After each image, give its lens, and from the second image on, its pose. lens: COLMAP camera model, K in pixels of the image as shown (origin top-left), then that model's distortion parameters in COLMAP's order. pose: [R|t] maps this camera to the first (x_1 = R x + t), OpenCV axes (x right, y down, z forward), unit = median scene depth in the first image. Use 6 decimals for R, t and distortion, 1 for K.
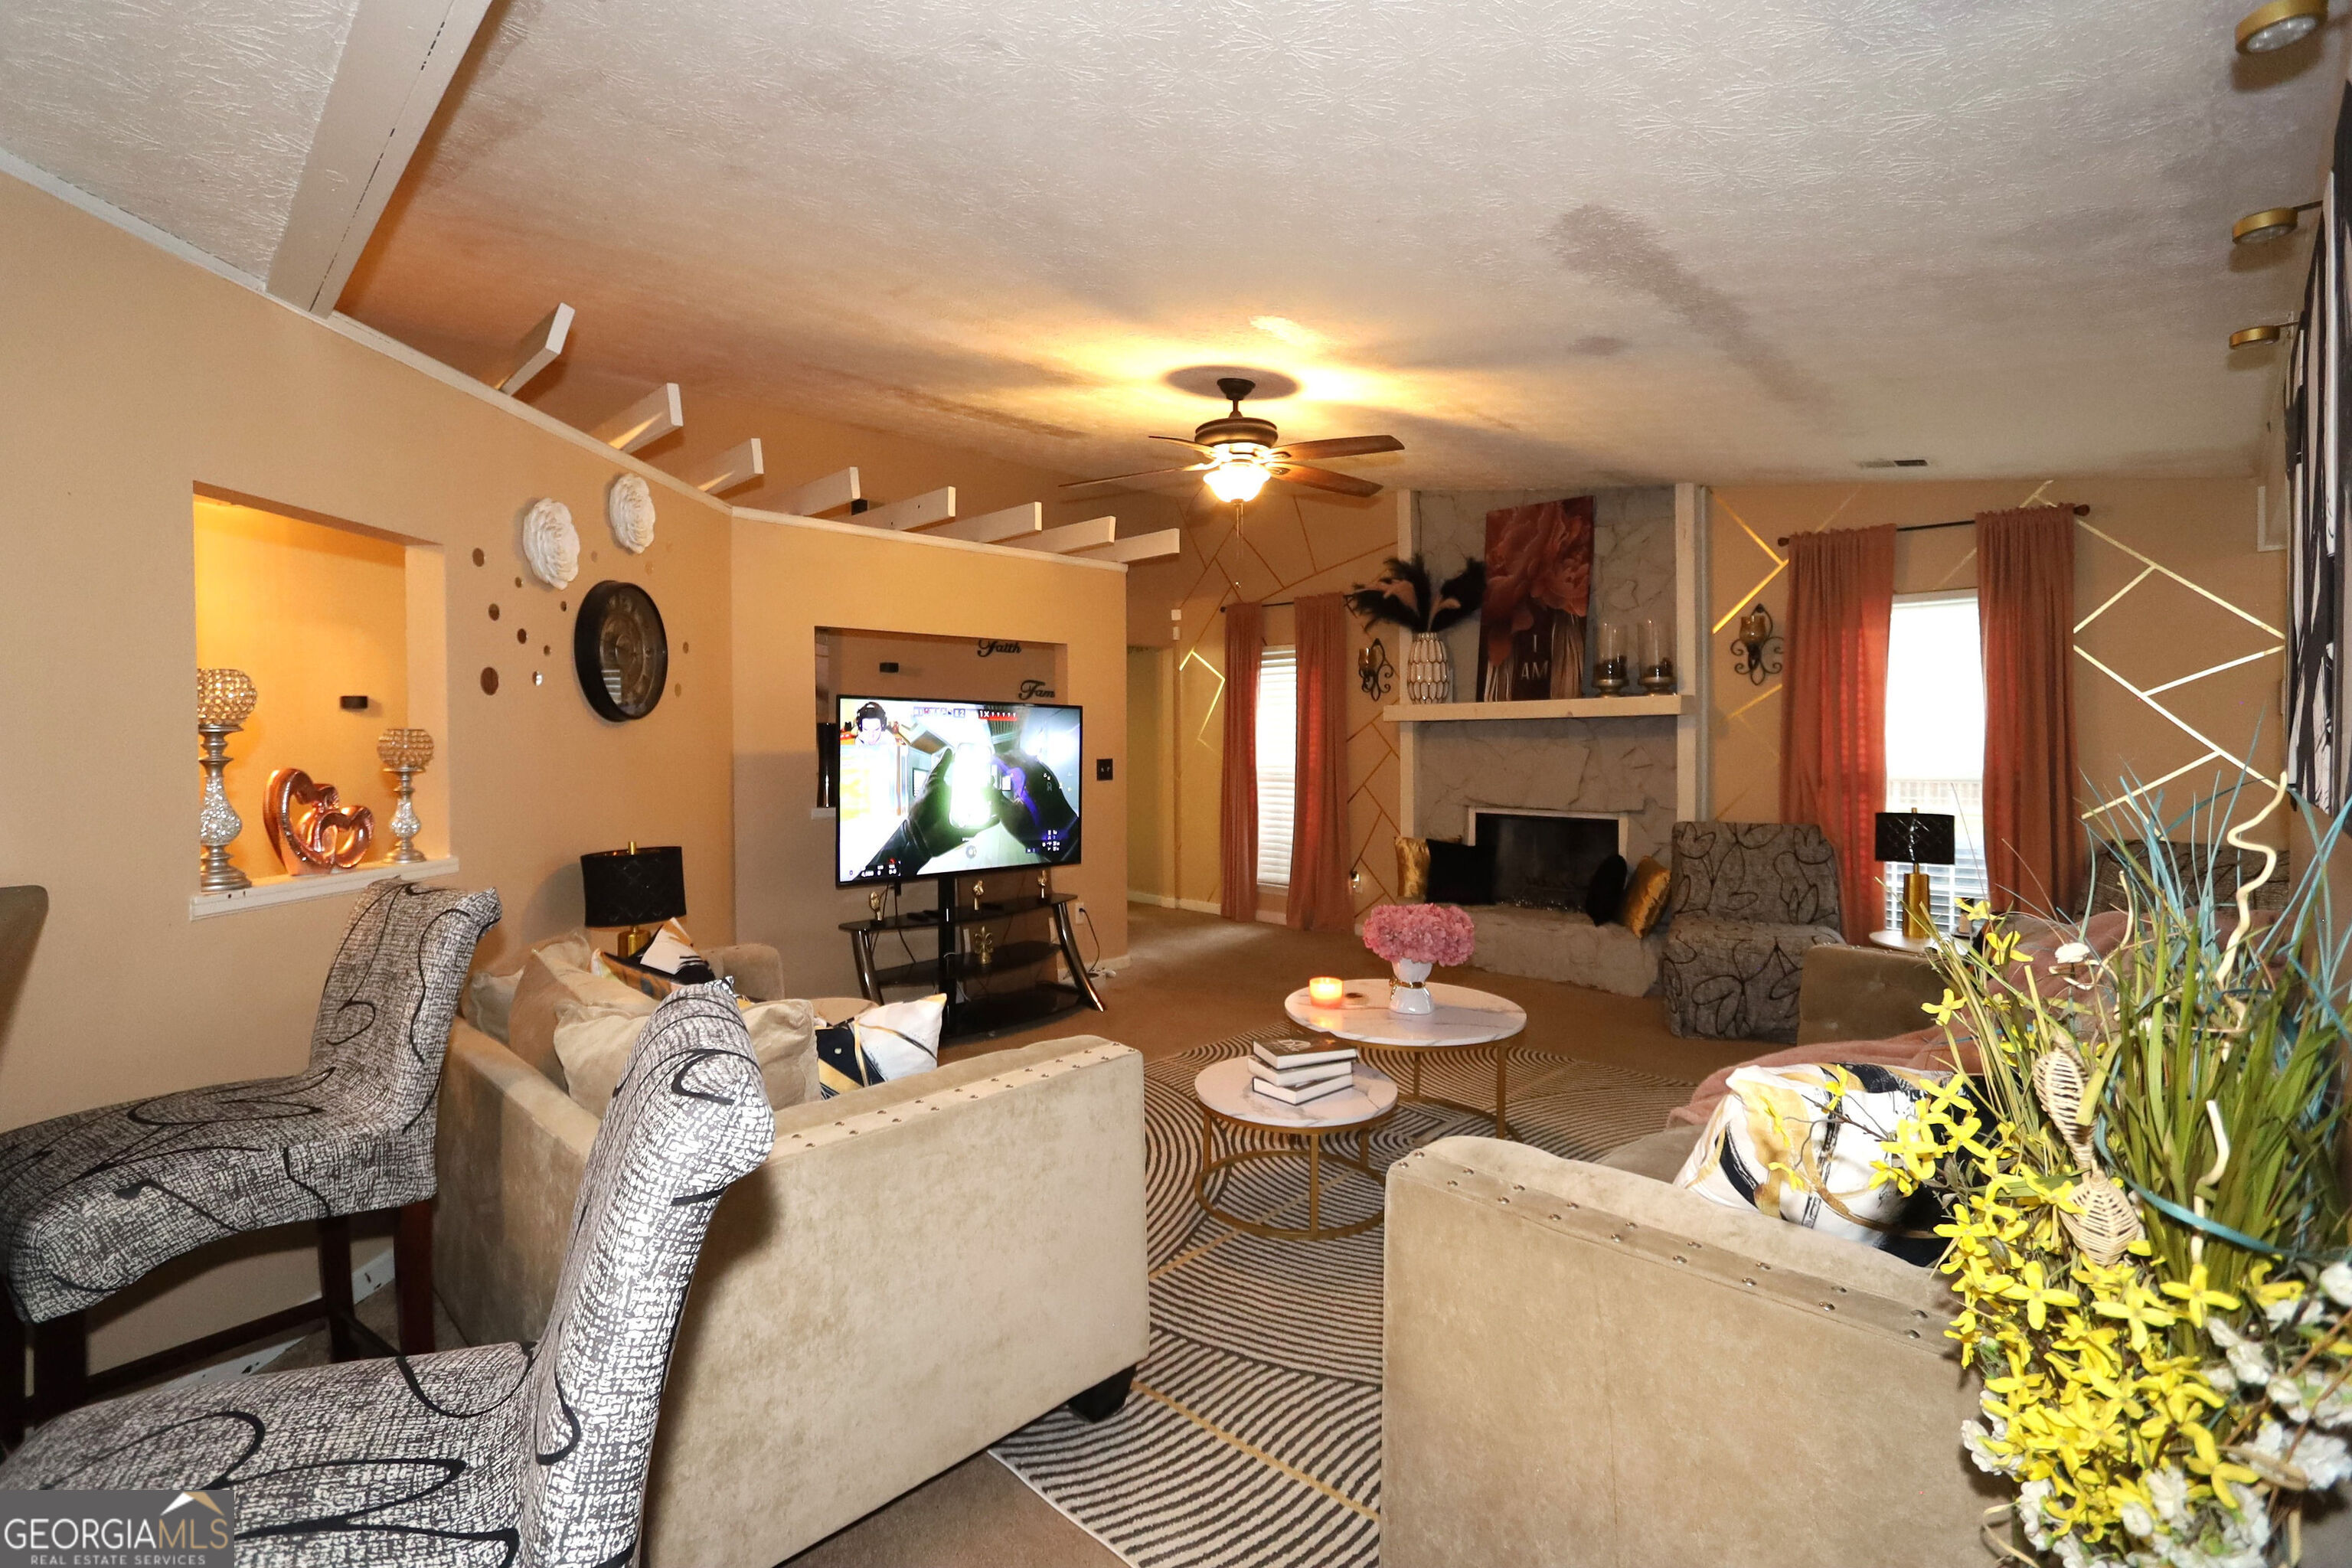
lens RADIAL K [[1073.1, 0, 1169.7], [0, 1073.1, 777.5], [0, 0, 1]] dist [-0.011391, 0.002458]
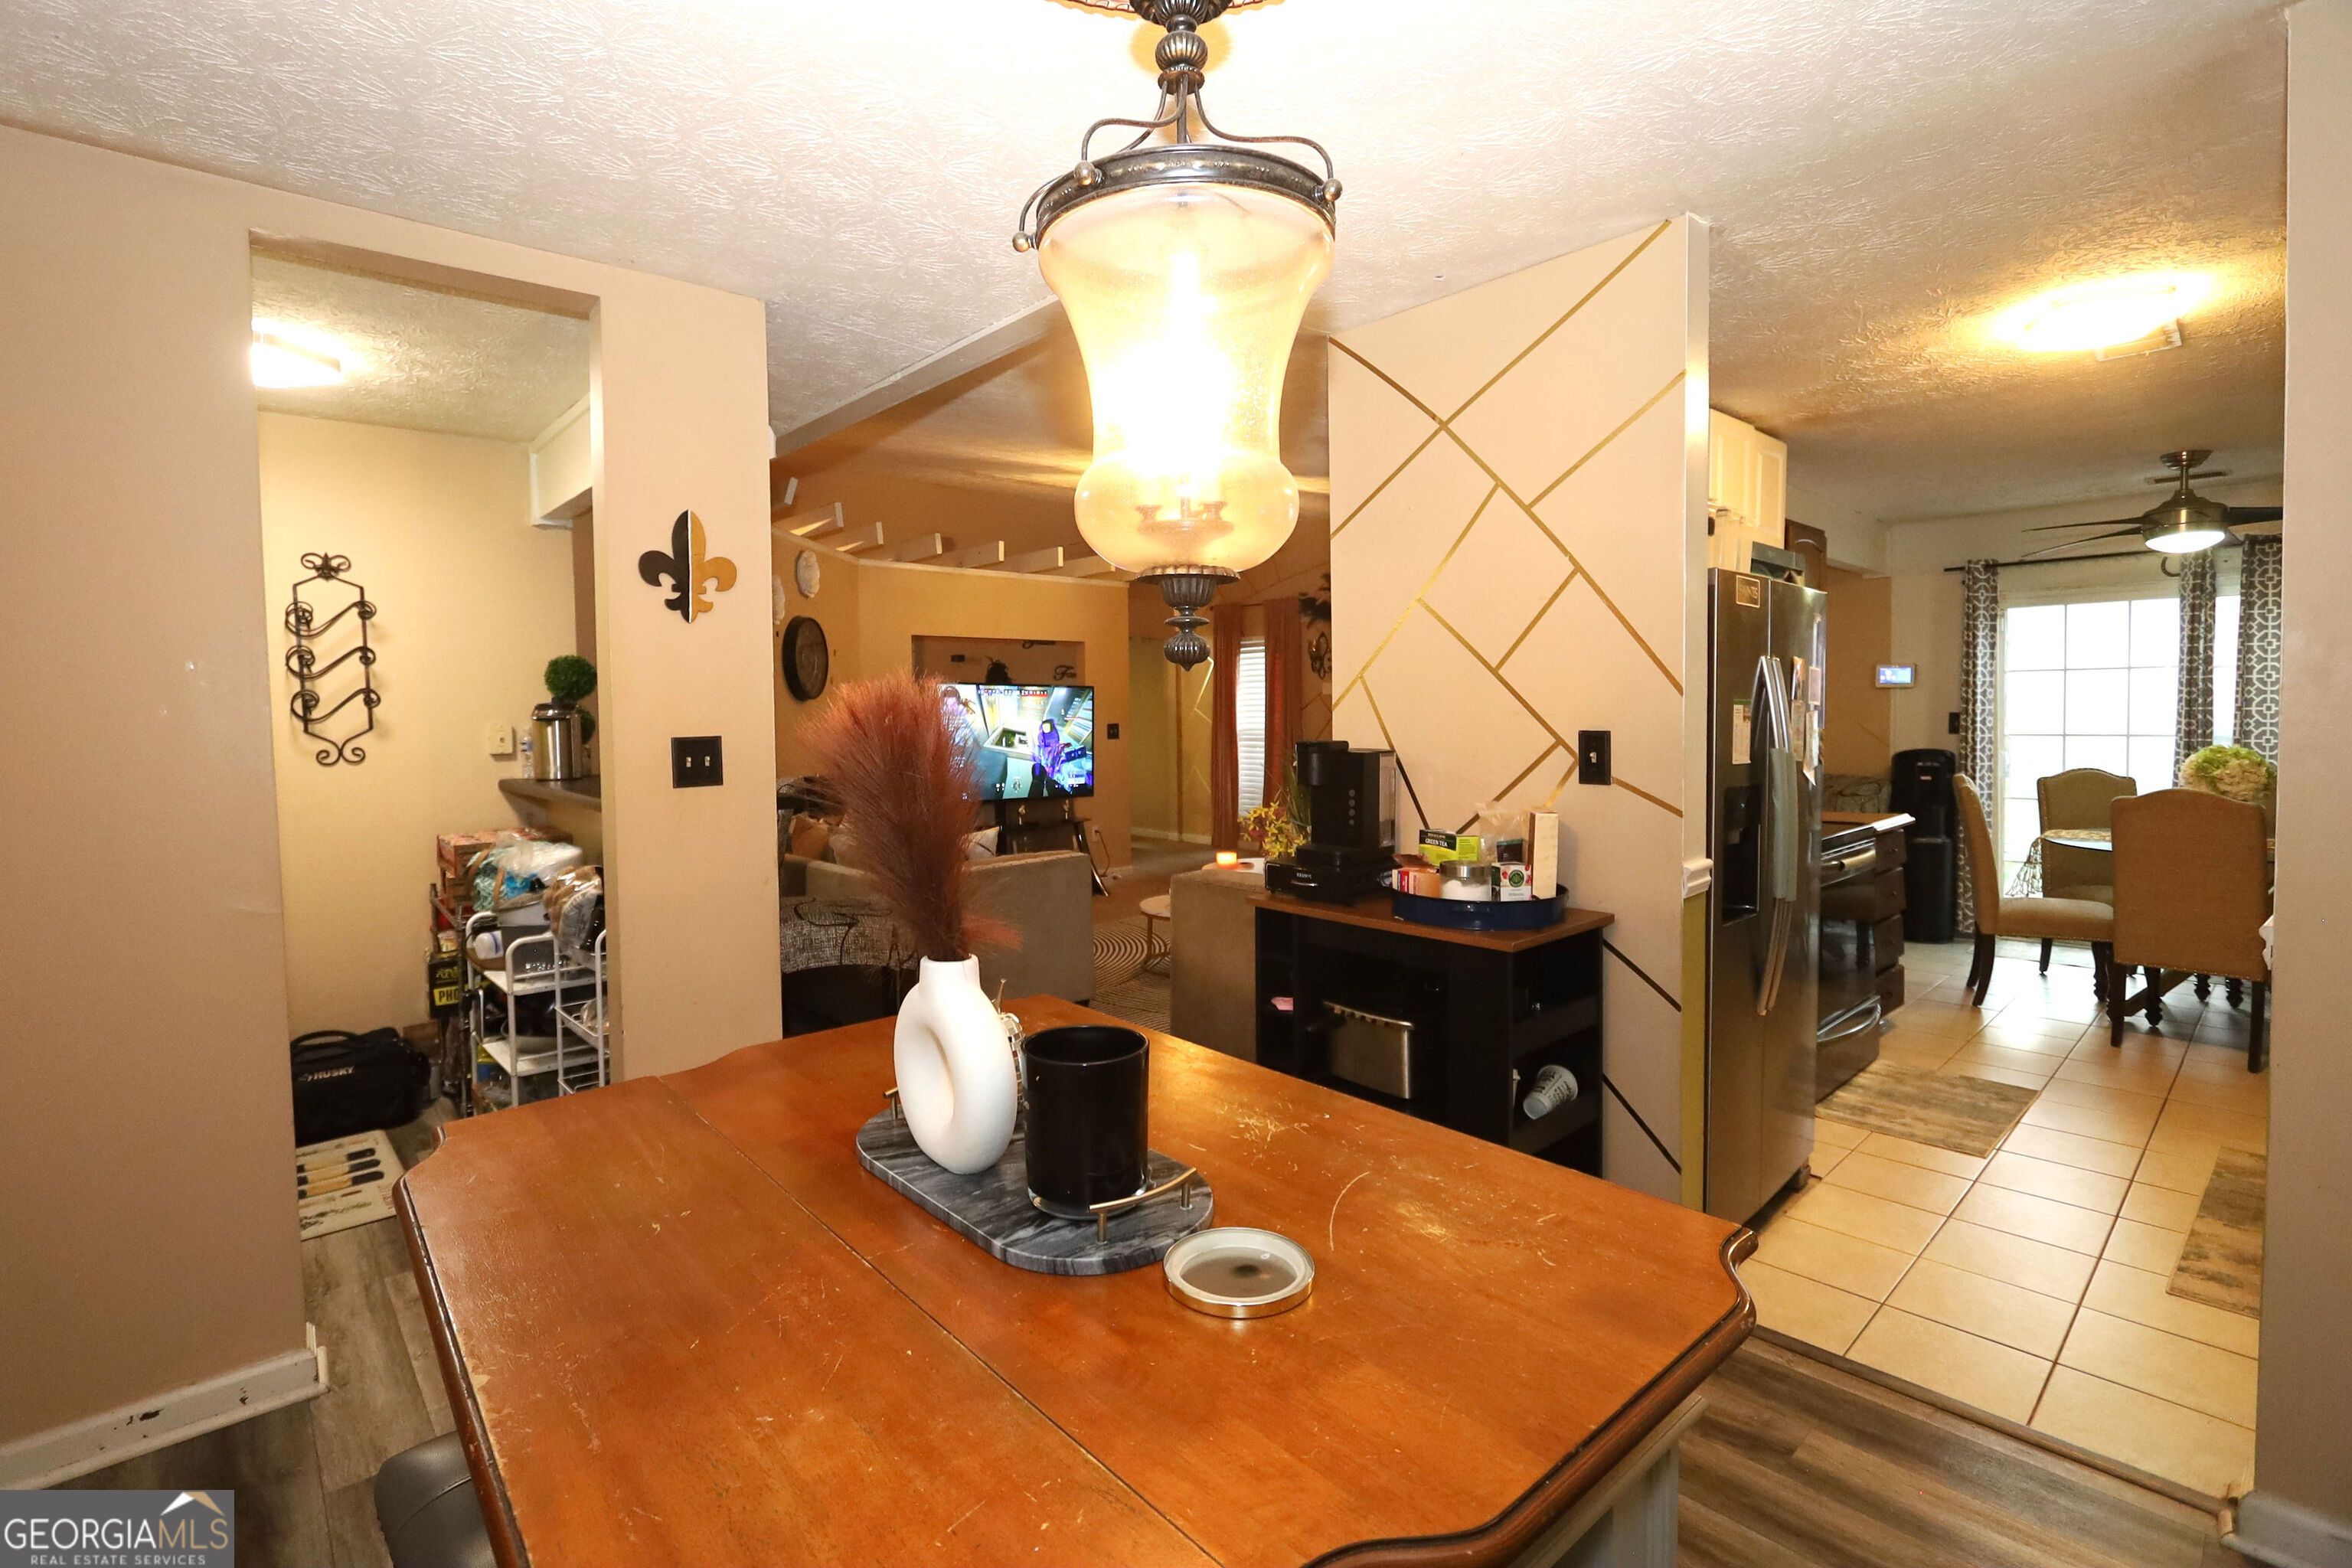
lens RADIAL K [[1073.1, 0, 1172.7], [0, 1073.1, 778.3], [0, 0, 1]] dist [-0.011391, 0.002458]
pose [[0.998912, -0.003934, -0.046479, 0.083873], [0.005237, 0.999596, 0.027949, 0.015420], [0.046350, -0.028162, 0.998528, -0.400116]]
